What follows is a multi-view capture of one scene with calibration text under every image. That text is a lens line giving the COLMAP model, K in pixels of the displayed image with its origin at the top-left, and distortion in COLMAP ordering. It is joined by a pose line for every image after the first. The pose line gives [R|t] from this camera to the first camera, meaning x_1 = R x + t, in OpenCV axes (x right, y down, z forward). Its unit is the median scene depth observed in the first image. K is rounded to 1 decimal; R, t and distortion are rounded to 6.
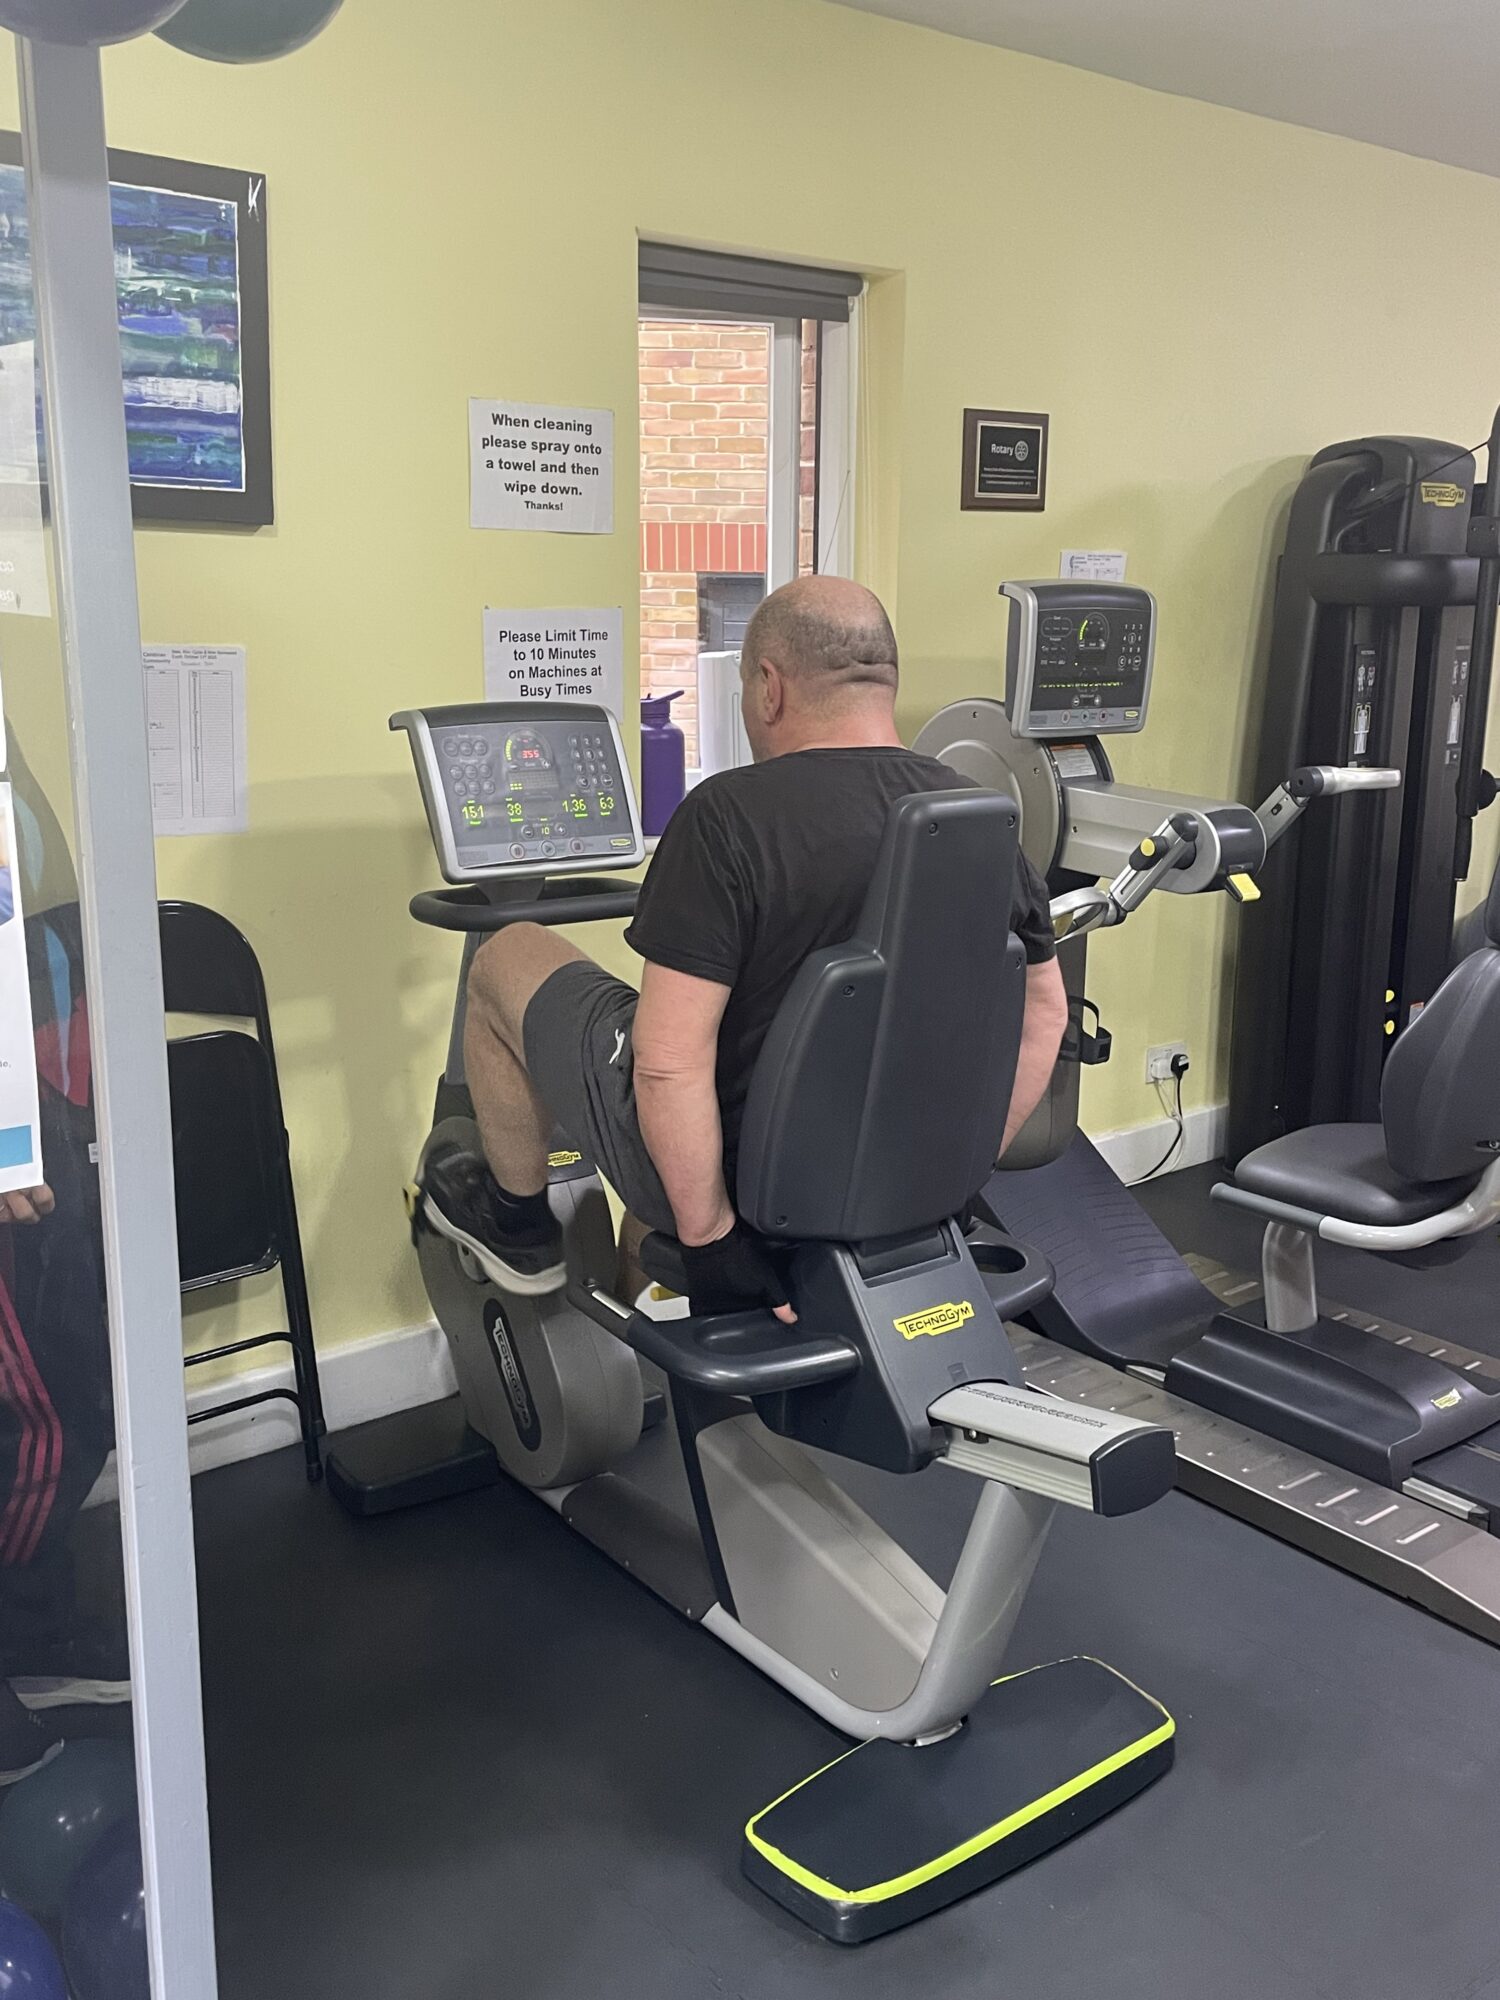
lens RADIAL K [[1783.2, 0, 749.1], [0, 1783.2, 1000.0], [0, 0, 1]] dist [-0.005619, -0.001664]
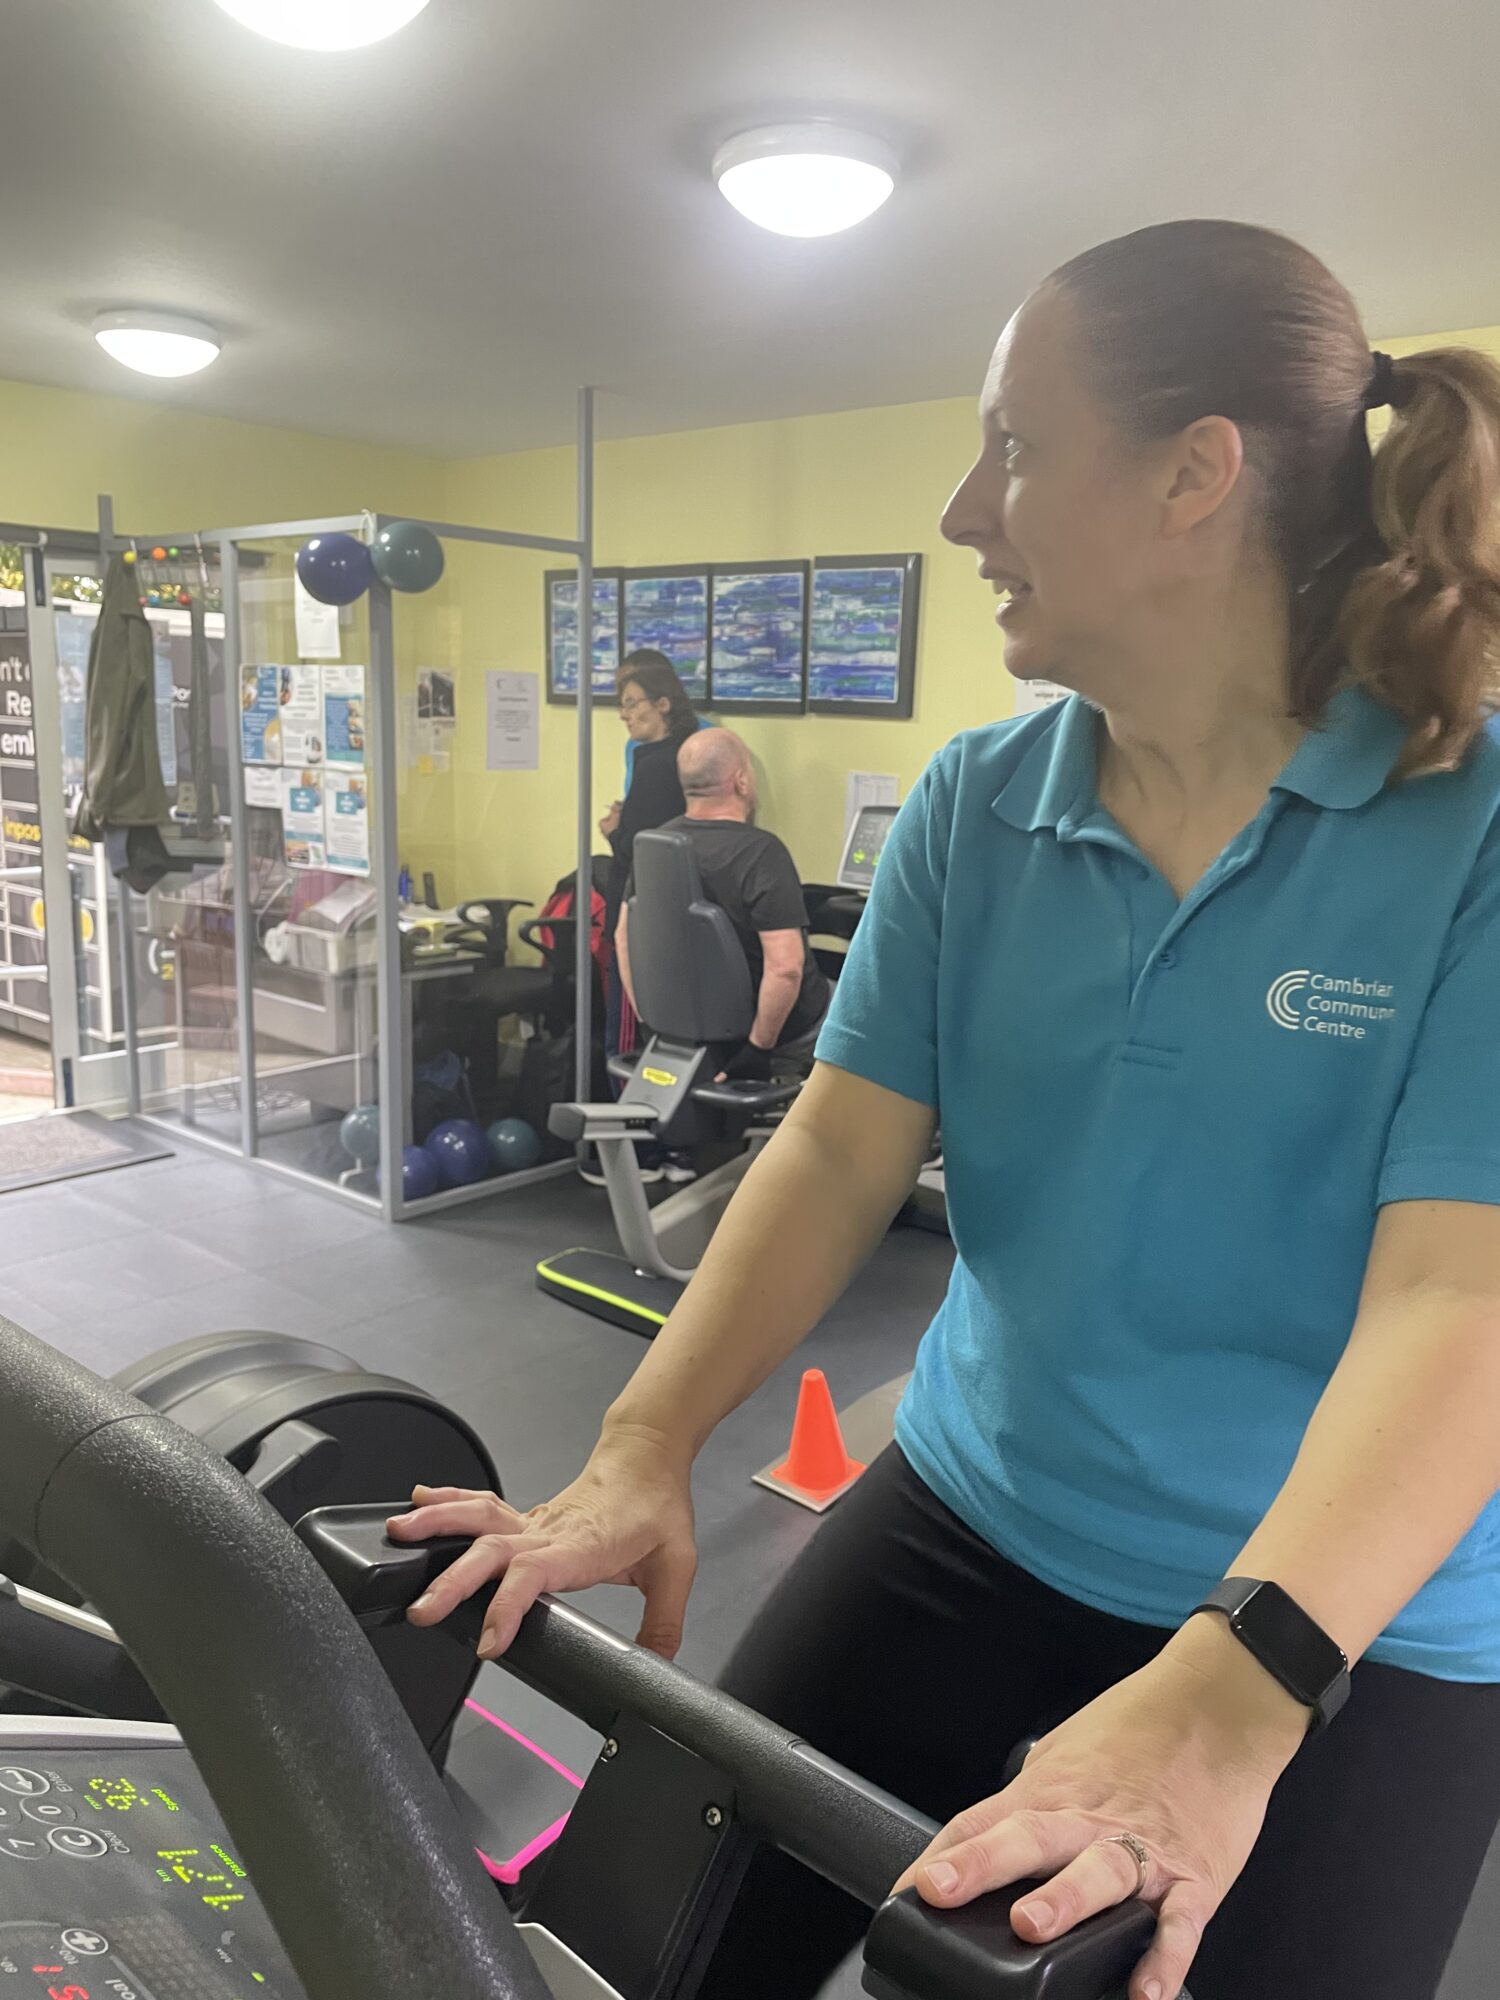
lens RADIAL K [[1512.4, 0, 748.6], [0, 1512.4, 999.1], [0, 0, 1]] dist [0.037230, -0.045790]
pose [[0.206101, 0.168835, -0.963855, 1.509195], [-0.239853, 0.963670, 0.117515, -0.120256], [0.948680, 0.206964, 0.239109, 0.498719]]
